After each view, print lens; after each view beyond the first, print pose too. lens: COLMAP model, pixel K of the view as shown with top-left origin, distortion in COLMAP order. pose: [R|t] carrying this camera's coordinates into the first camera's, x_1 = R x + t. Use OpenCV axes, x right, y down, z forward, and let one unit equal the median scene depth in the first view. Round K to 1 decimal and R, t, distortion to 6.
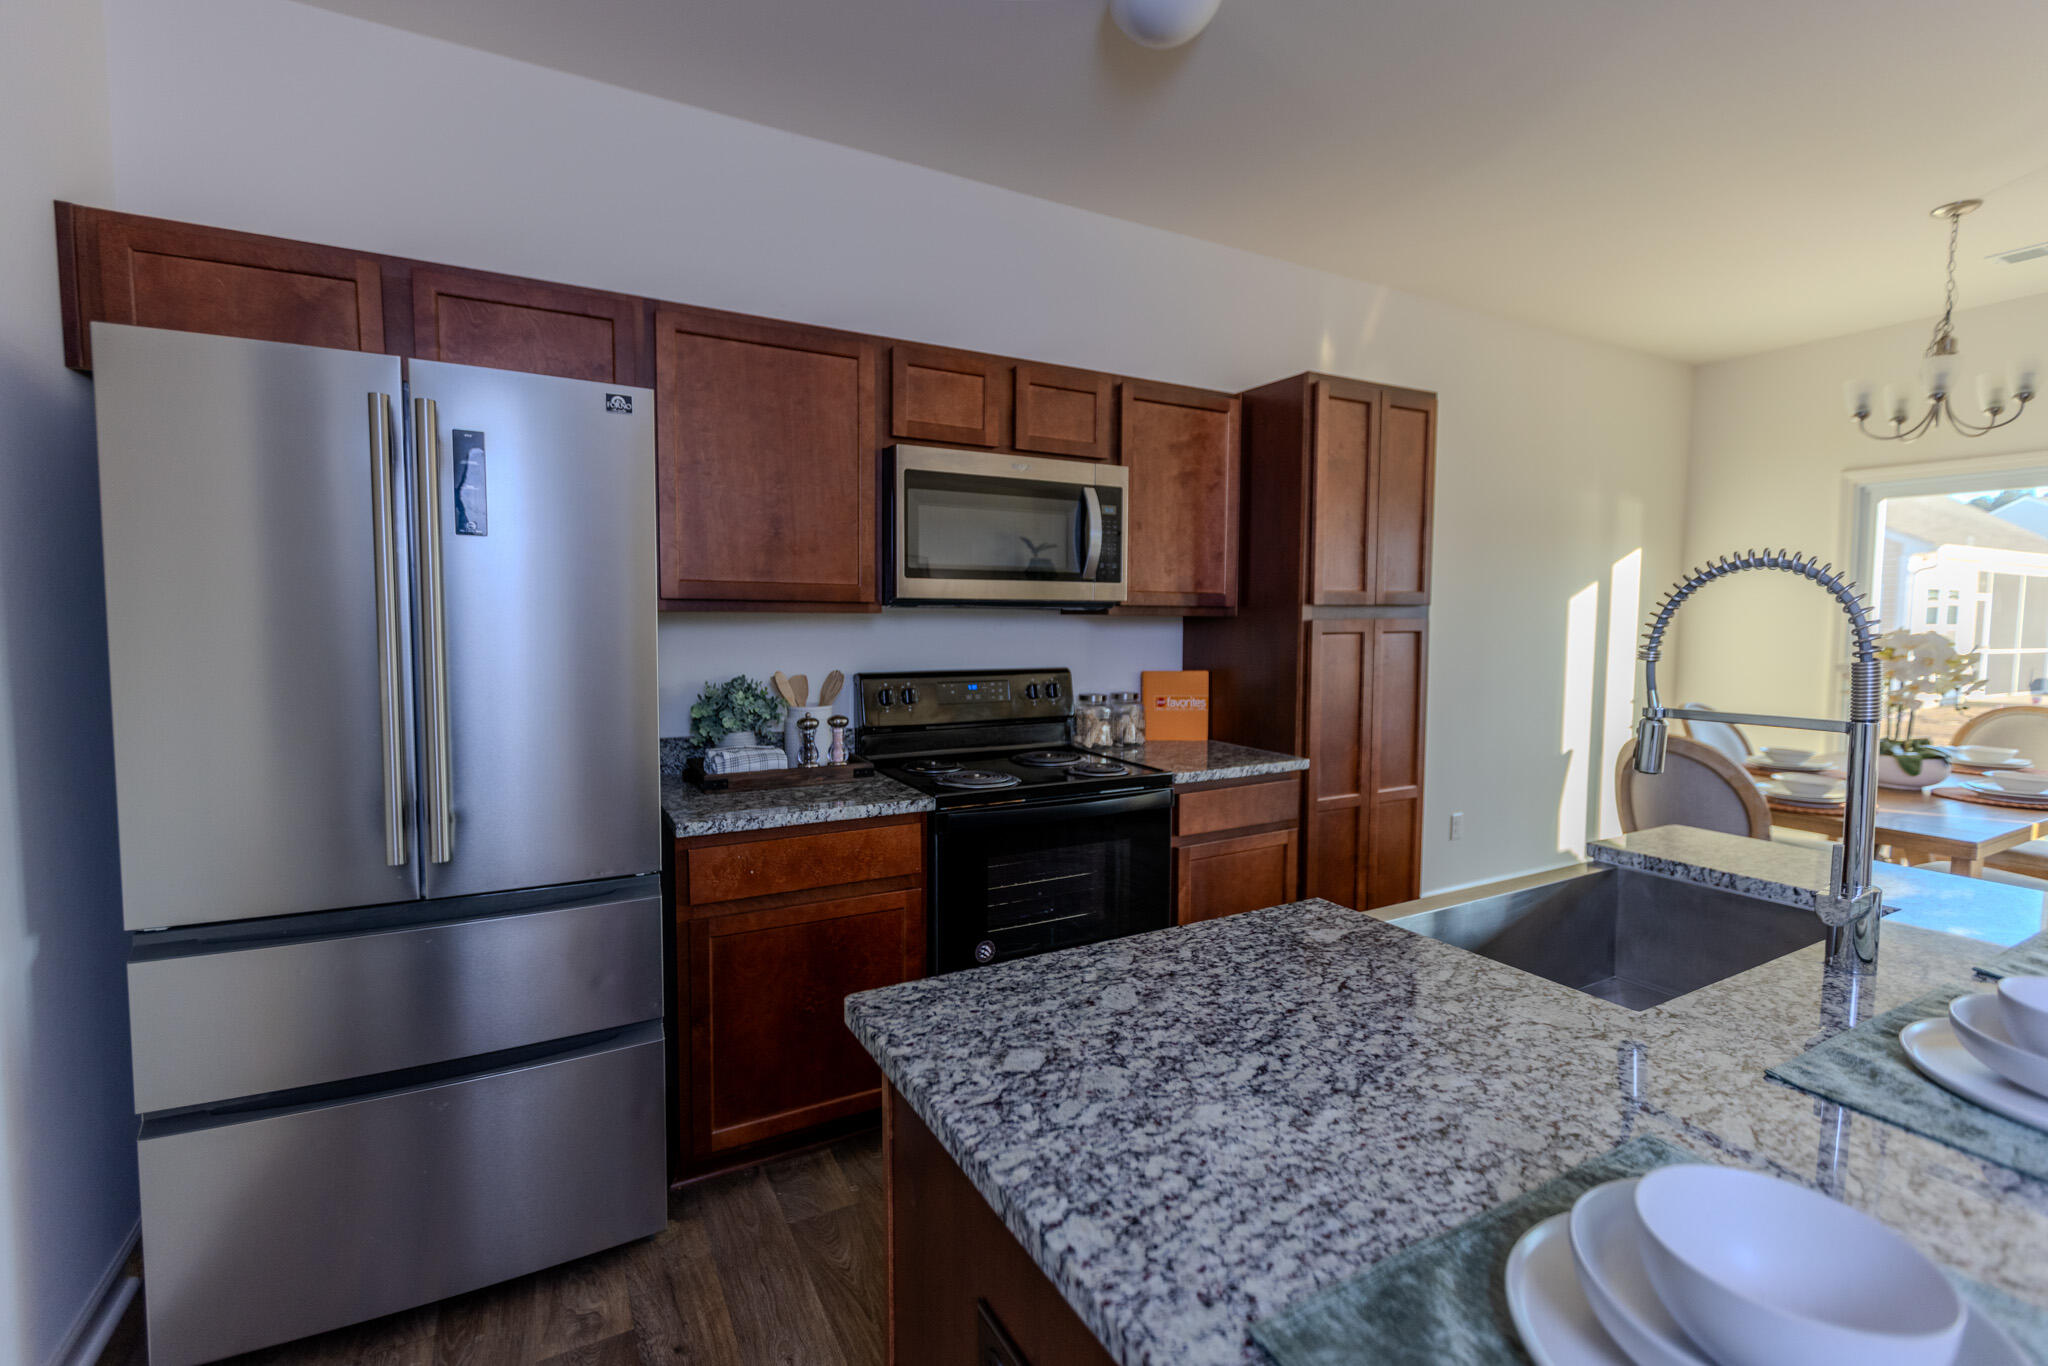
lens RADIAL K [[909.9, 0, 1018.8], [0, 909.9, 680.2], [0, 0, 1]] dist [0.004936, -0.003114]
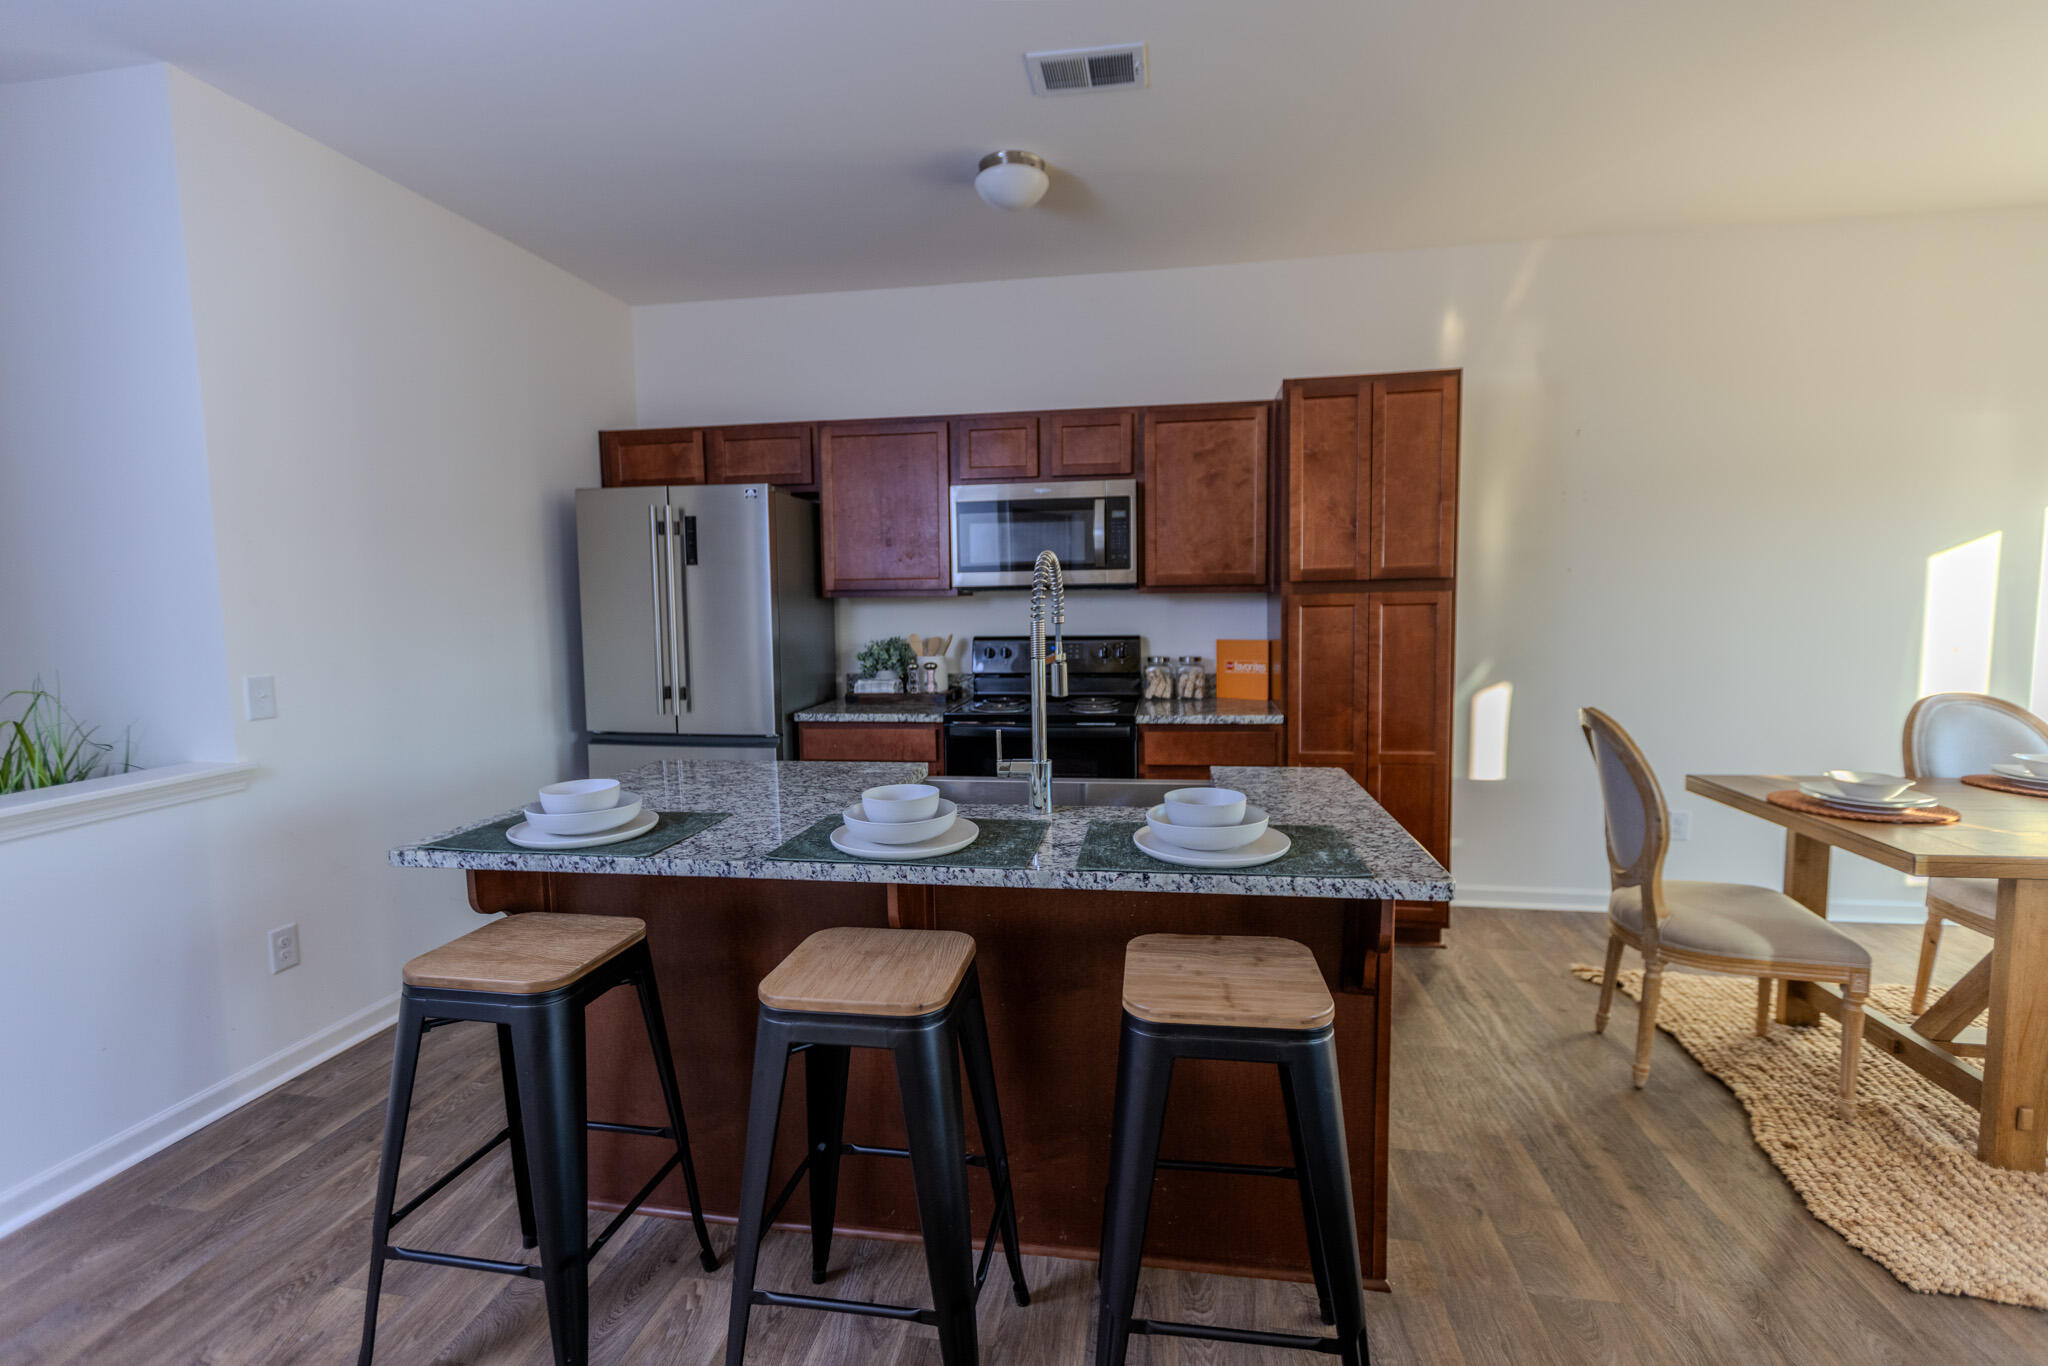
lens RADIAL K [[909.9, 0, 1018.1], [0, 909.9, 679.8], [0, 0, 1]] dist [0.004936, -0.003114]
pose [[0.783833, 0.039709, -0.619701, 0.801177], [-0.025349, 0.999168, 0.031961, 0.013639], [0.620455, -0.009343, 0.784187, -0.120942]]
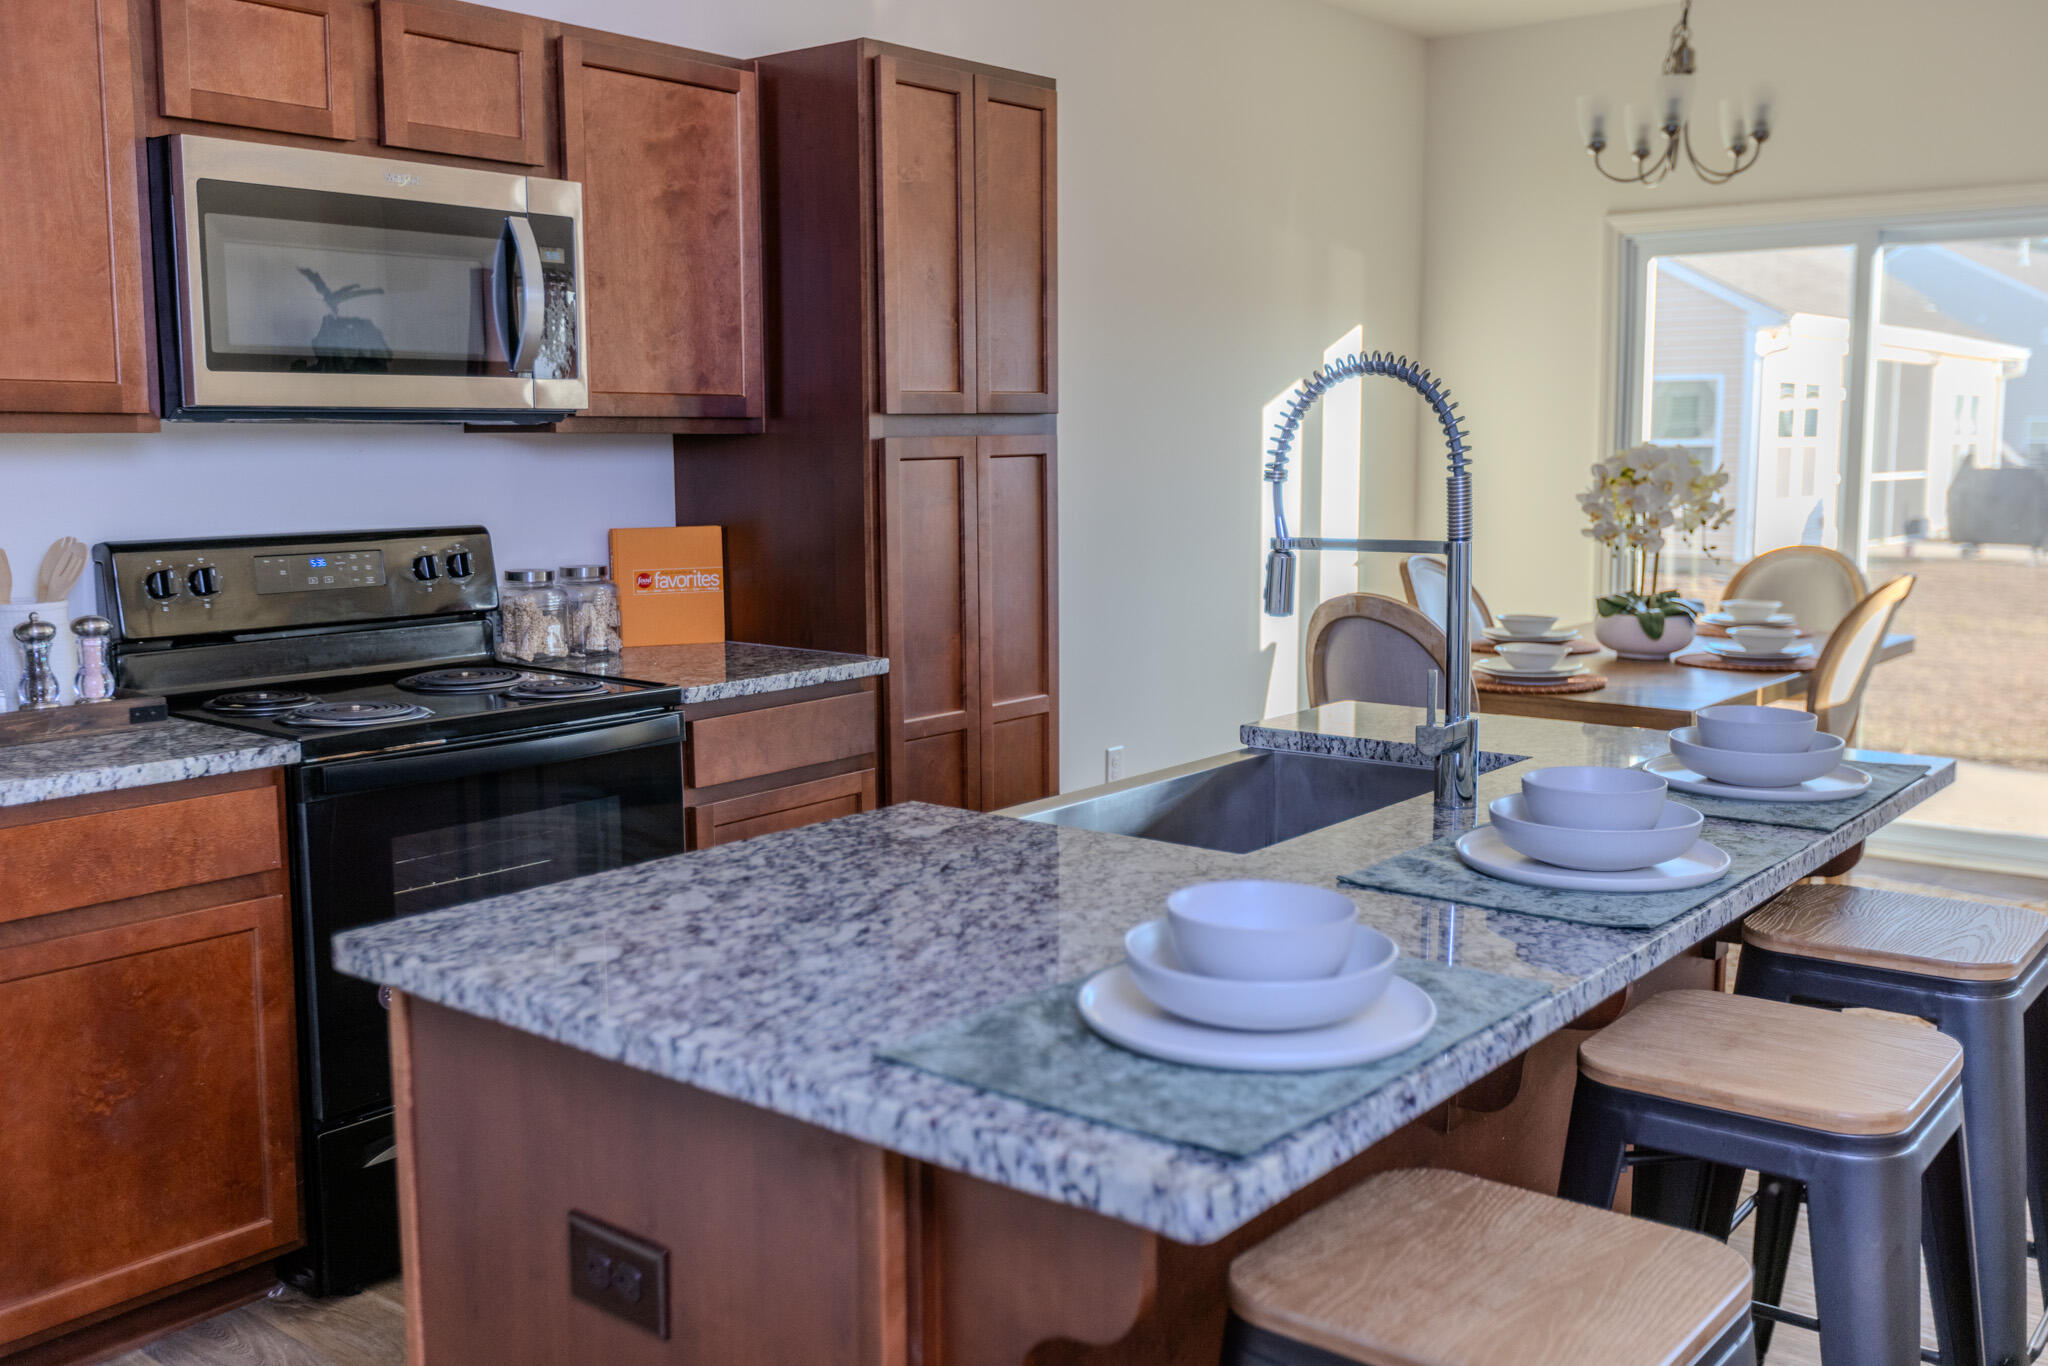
lens RADIAL K [[1879.9, 0, 1014.3], [0, 1879.9, 675.9], [0, 0, 1]] dist [0.000086, 0.000000]
pose [[0.926764, -0.056101, 0.371432, -0.092368], [0.034587, 0.997329, 0.064336, 0.018654], [-0.374049, -0.046777, 0.926228, -0.261586]]
